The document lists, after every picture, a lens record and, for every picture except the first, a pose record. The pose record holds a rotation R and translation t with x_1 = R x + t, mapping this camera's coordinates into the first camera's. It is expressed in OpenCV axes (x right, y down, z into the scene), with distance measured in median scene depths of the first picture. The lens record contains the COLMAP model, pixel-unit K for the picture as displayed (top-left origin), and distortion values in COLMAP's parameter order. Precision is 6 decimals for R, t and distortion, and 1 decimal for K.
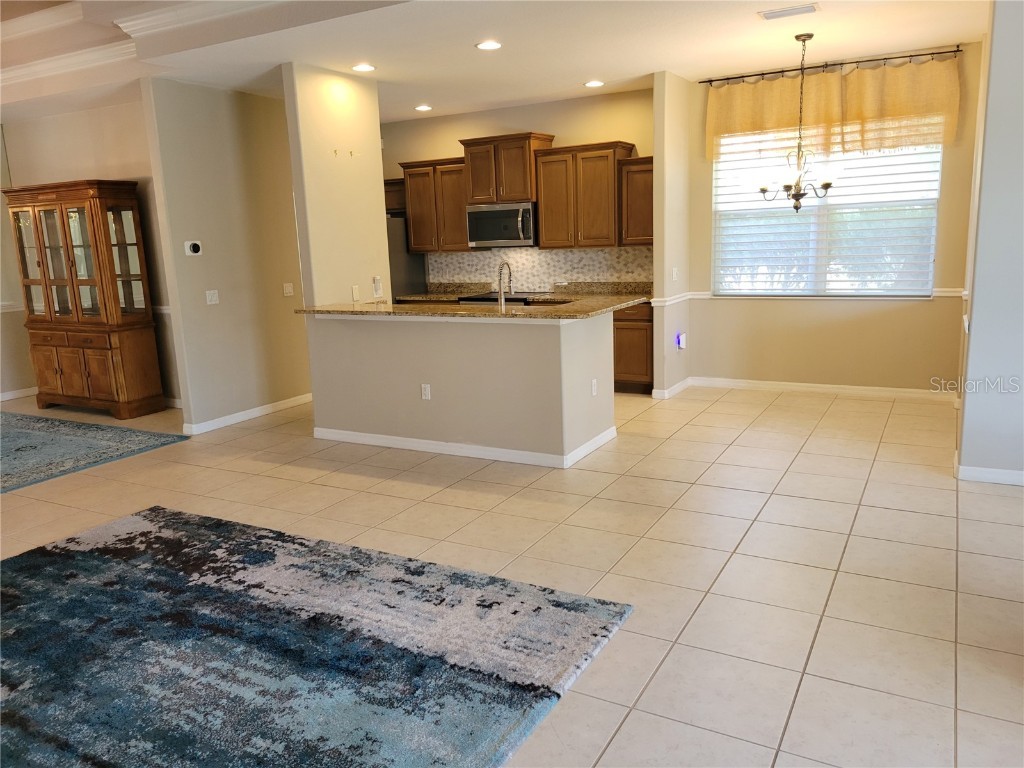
lens RADIAL K [[771.9, 0, 507.0], [0, 771.9, 380.8], [0, 0, 1]] dist [0.059491, -0.045030]
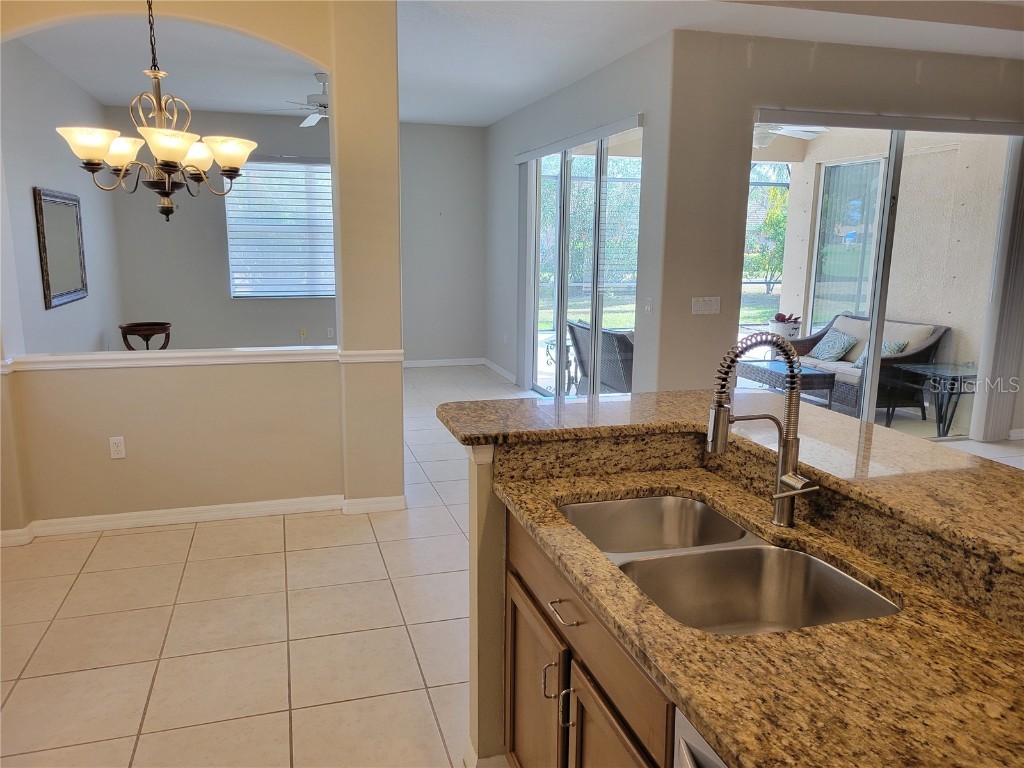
lens RADIAL K [[774.8, 0, 501.8], [0, 774.8, 385.5], [0, 0, 1]] dist [0.049045, -0.042728]
pose [[-0.714159, -0.096995, 0.693230, -0.148666], [0.152166, 0.945157, 0.289004, -0.250279], [-0.683244, 0.311881, -0.660234, 1.331512]]
